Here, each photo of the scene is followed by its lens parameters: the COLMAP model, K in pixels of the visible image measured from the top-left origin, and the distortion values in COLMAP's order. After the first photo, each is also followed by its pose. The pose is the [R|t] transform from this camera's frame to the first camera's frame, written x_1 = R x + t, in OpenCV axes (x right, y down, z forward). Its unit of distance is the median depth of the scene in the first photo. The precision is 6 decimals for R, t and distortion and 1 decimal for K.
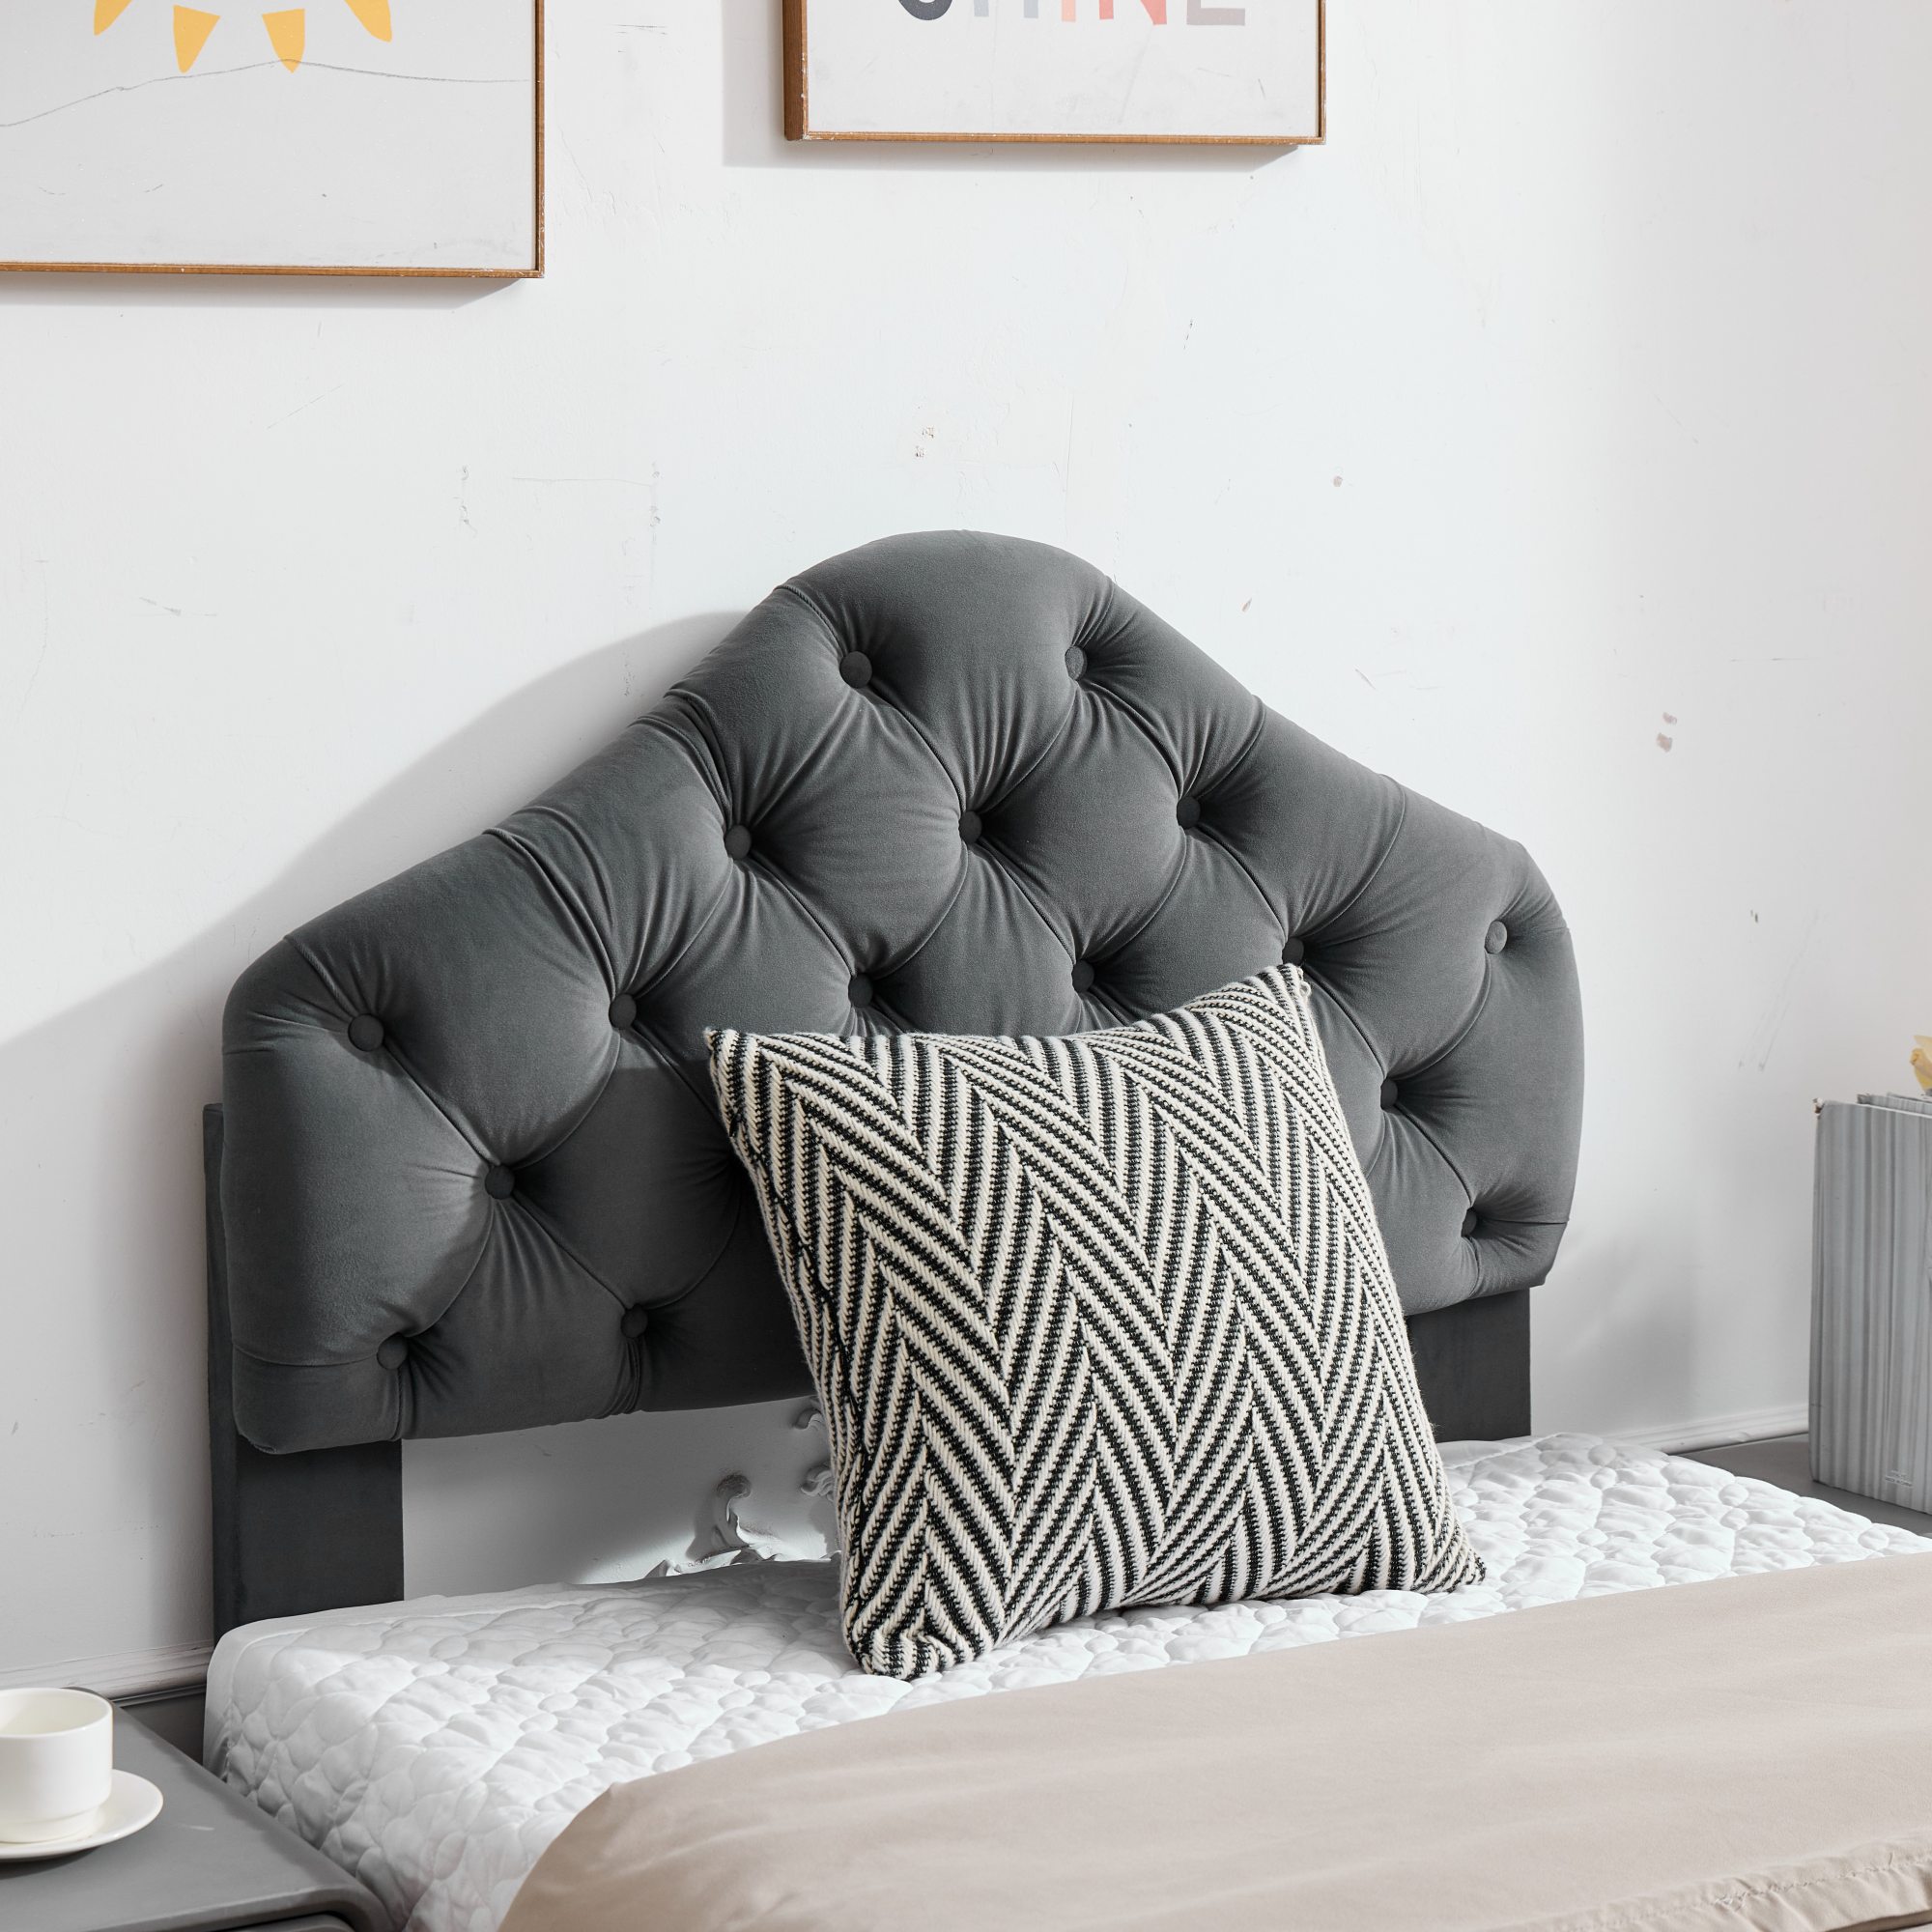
lens RADIAL K [[4553.4, 0, 921.1], [0, 4553.4, 791.9], [0, 0, 1]] dist [-0.042038, 0.000000]
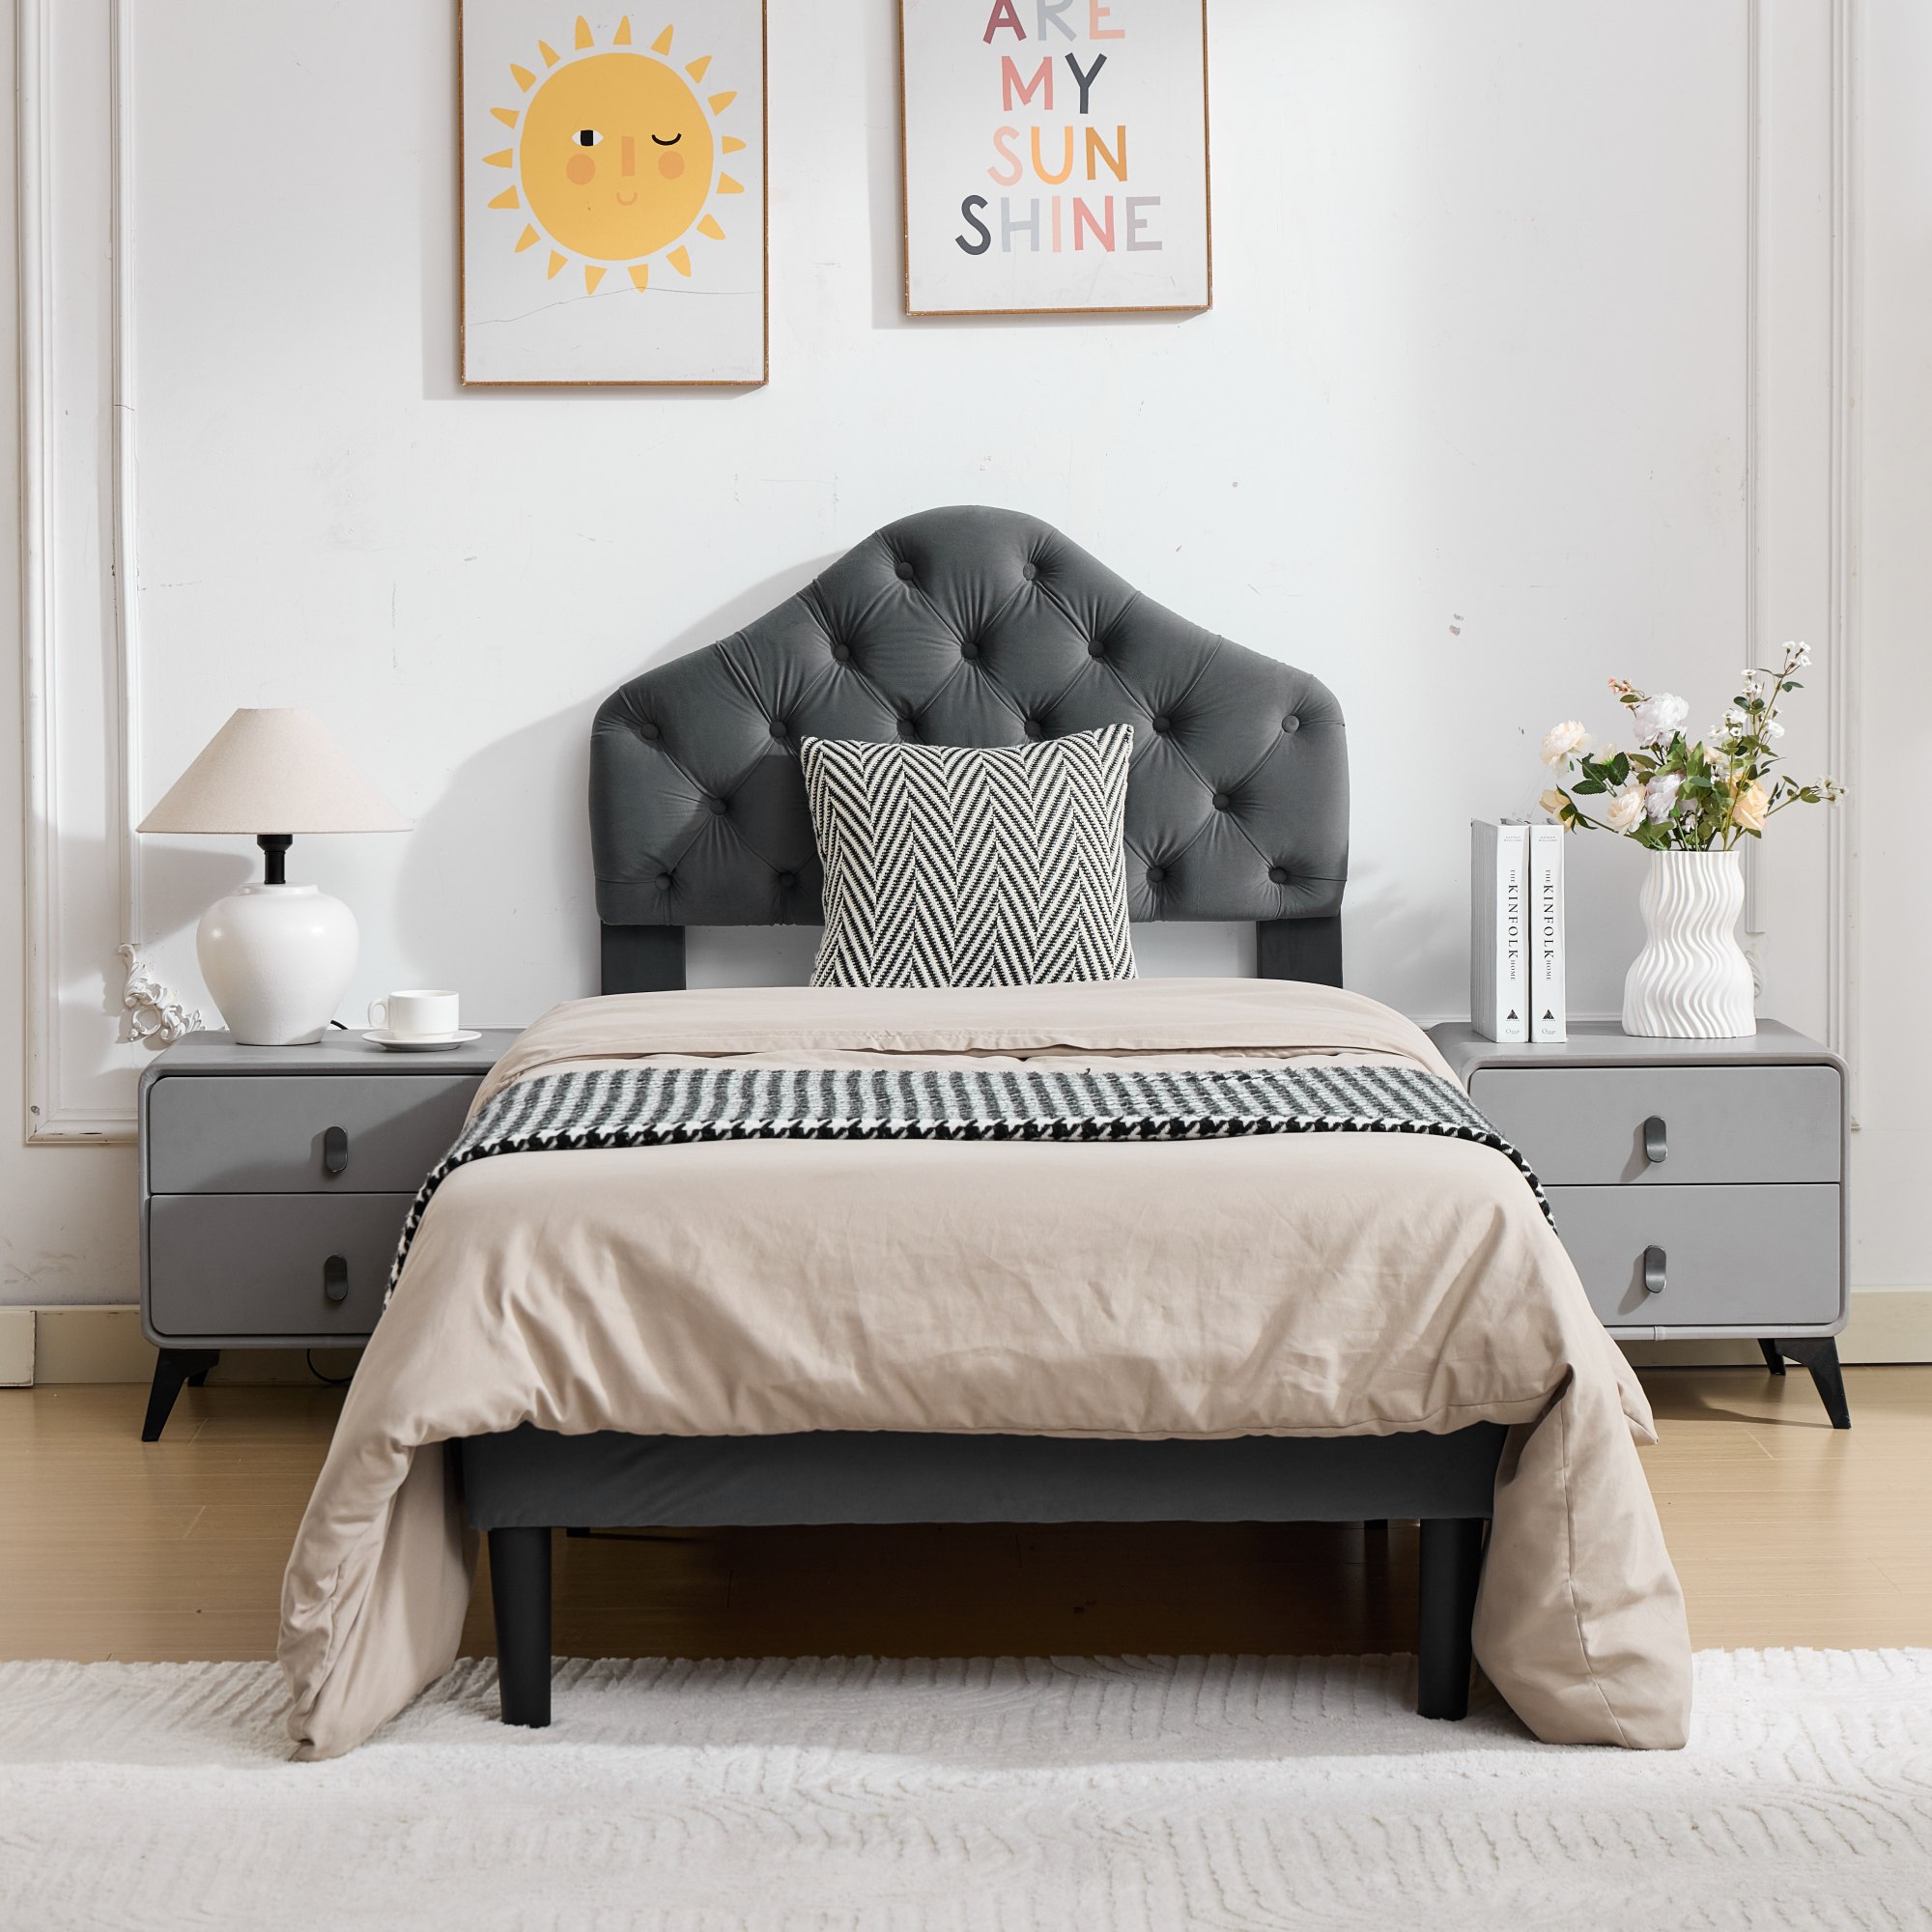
lens RADIAL K [[5570.1, 0, 943.0], [0, 5570.1, 831.9], [0, 0, 1]] dist [-0.033528, 0.000000]
pose [[0.874003, 0.024975, -0.485278, 1.250915], [-0.040345, 0.998960, -0.021252, 0.146719], [0.484242, 0.038153, 0.874102, -1.217030]]
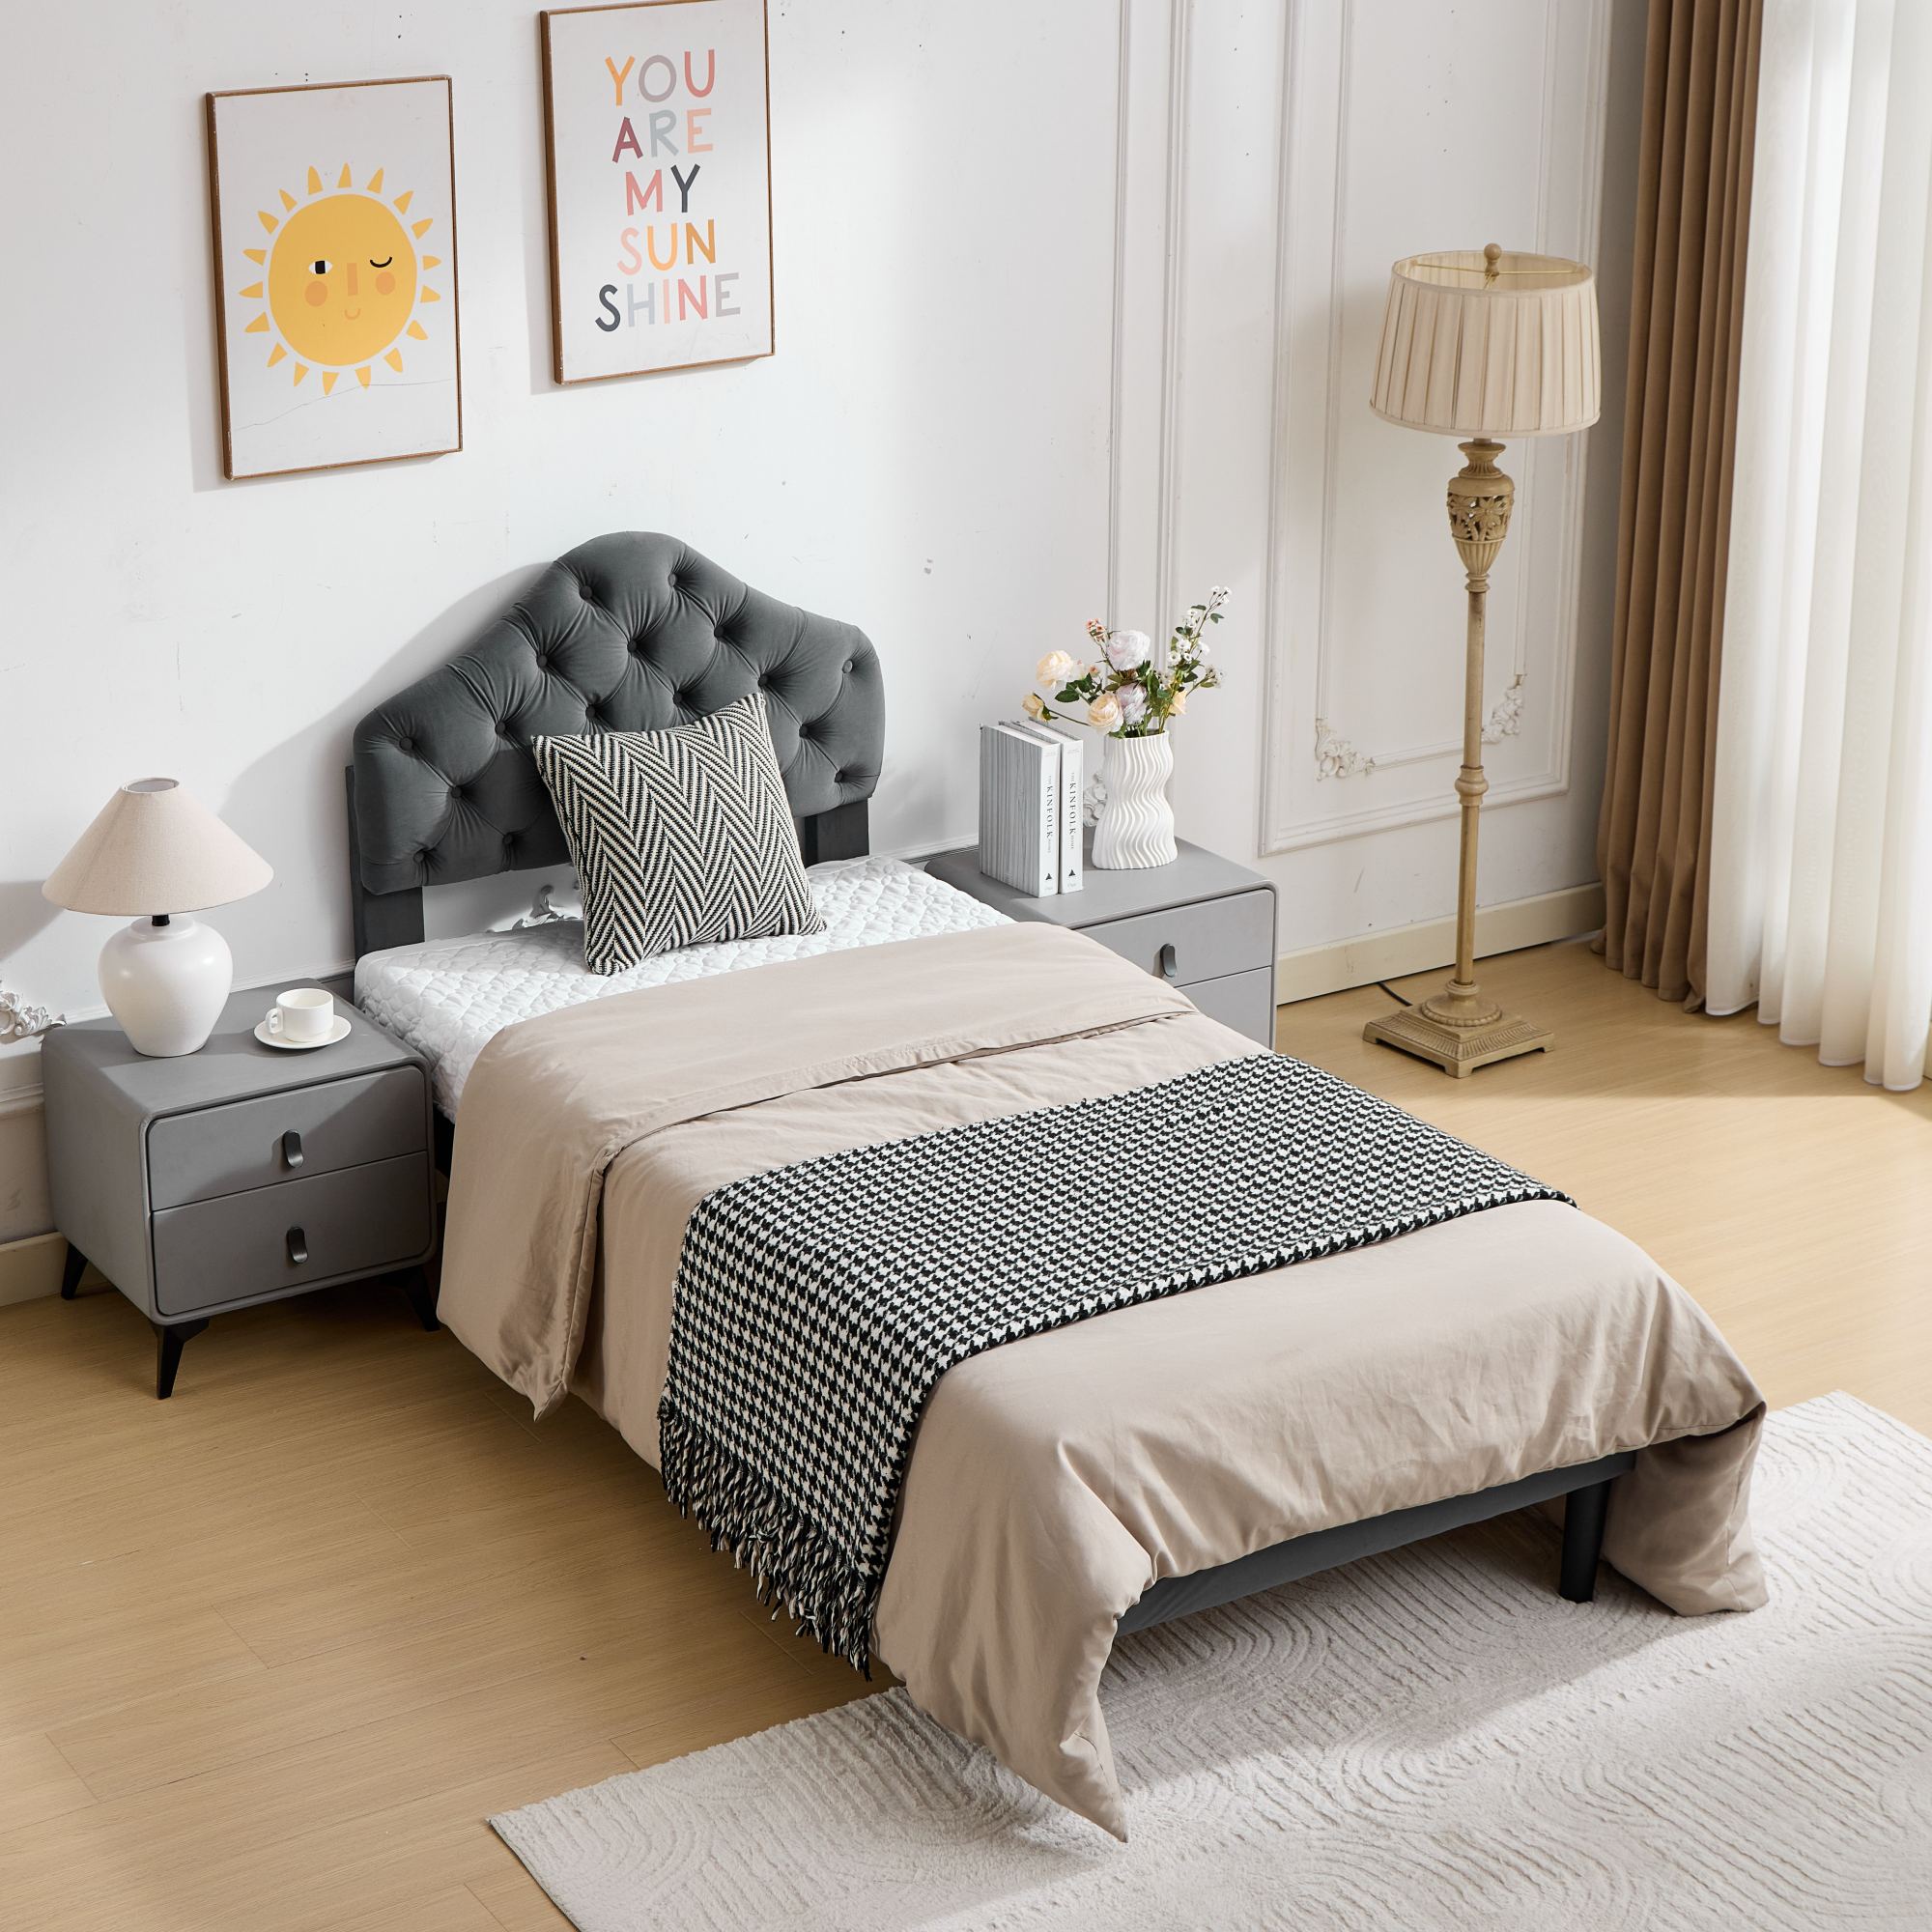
lens RADIAL K [[4048.7, 0, 944.0], [0, 4048.7, 949.2], [0, 0, 1]] dist [-0.080232, 0.000000]
pose [[0.998908, -0.011333, 0.045326, 0.085080], [-0.000475, 0.967622, 0.252403, -0.422679], [-0.046719, -0.252149, 0.966560, -1.331085]]
